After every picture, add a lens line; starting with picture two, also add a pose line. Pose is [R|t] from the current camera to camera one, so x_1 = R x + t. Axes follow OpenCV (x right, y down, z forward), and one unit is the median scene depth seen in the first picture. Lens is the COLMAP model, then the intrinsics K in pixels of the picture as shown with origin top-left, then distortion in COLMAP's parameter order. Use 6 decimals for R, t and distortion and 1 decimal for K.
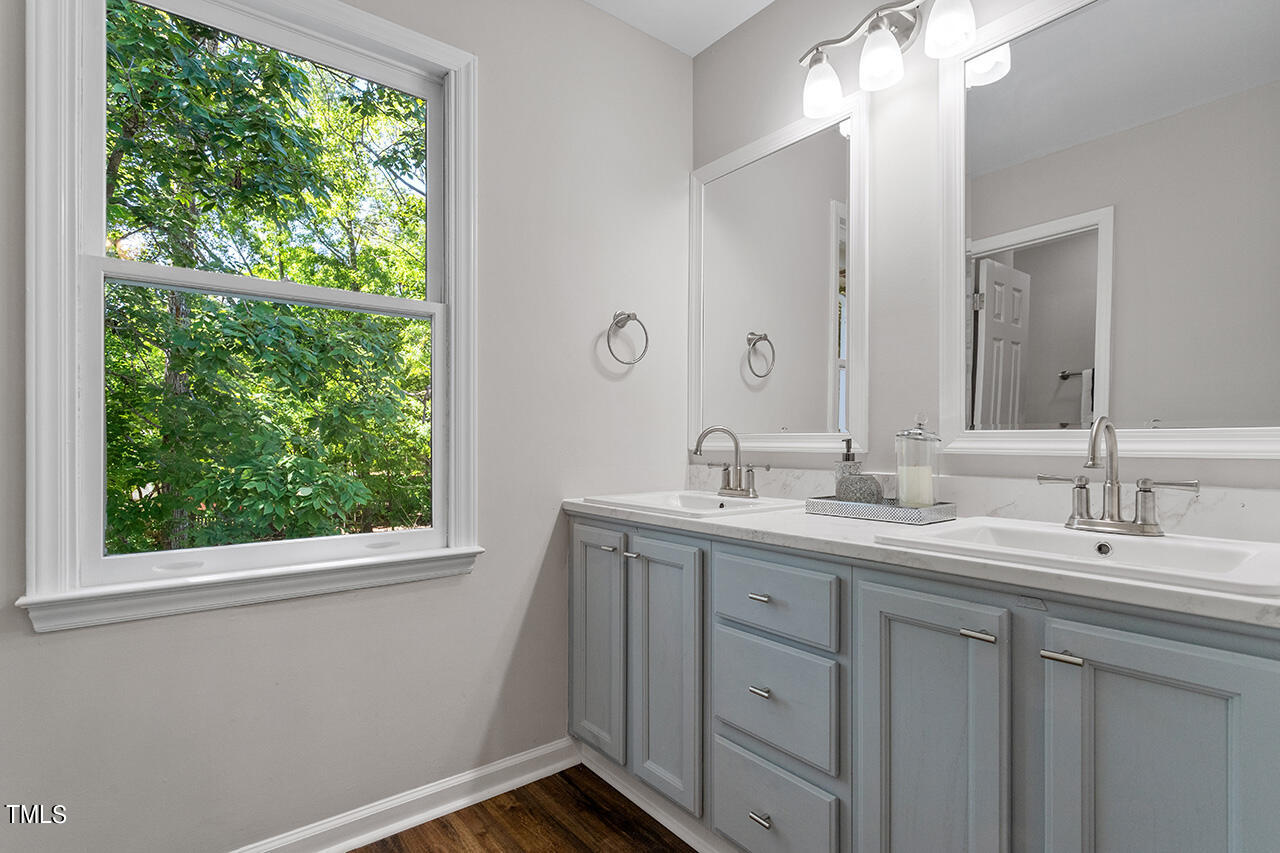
lens RADIAL K [[629.7, 0, 627.6], [0, 629.7, 434.4], [0, 0, 1]] dist [-0.000222, -0.000641]
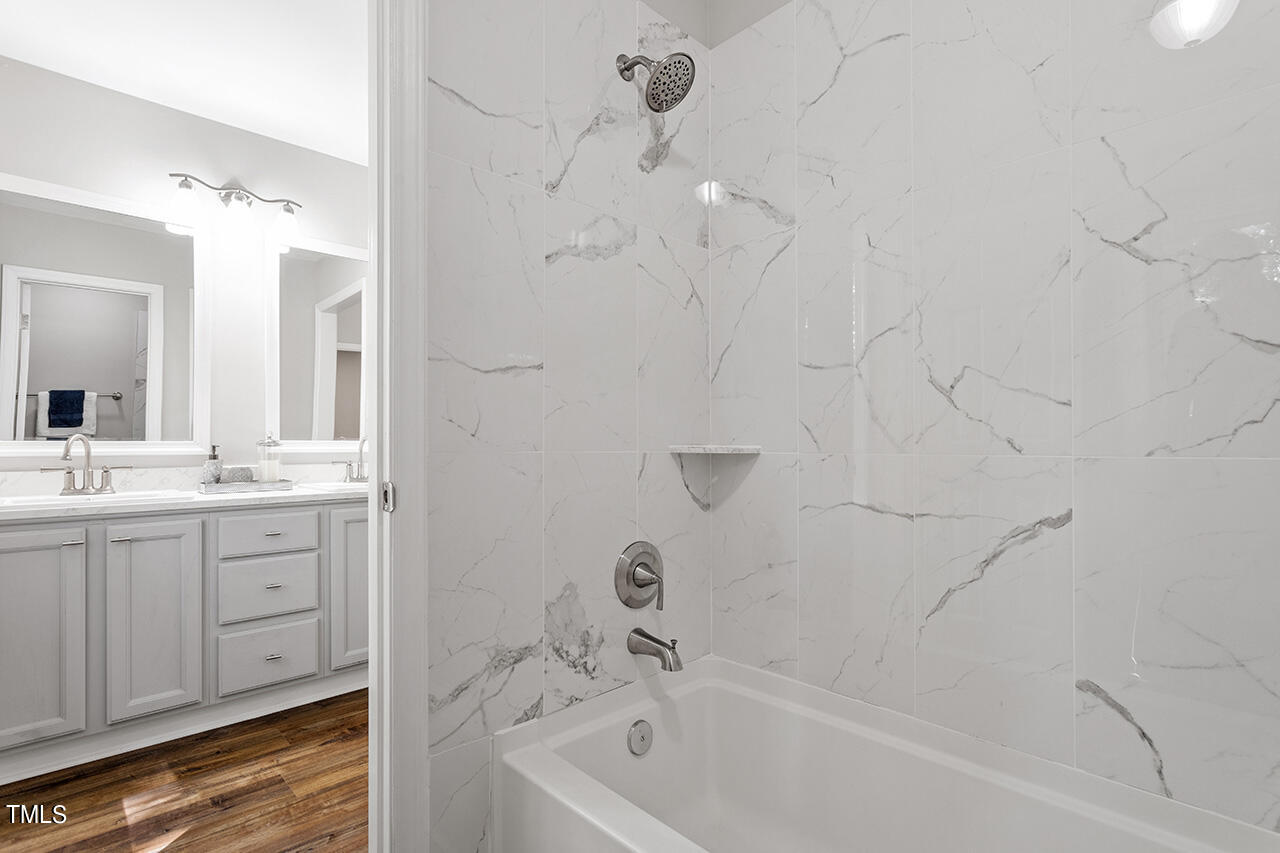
lens RADIAL K [[629.7, 0, 627.6], [0, 629.7, 434.4], [0, 0, 1]] dist [-0.000222, -0.000641]
pose [[-0.113990, 0.013905, 0.993385, -1.358474], [-0.006958, 0.999866, -0.014794, -0.004654], [-0.993458, -0.008599, -0.113878, 0.158777]]
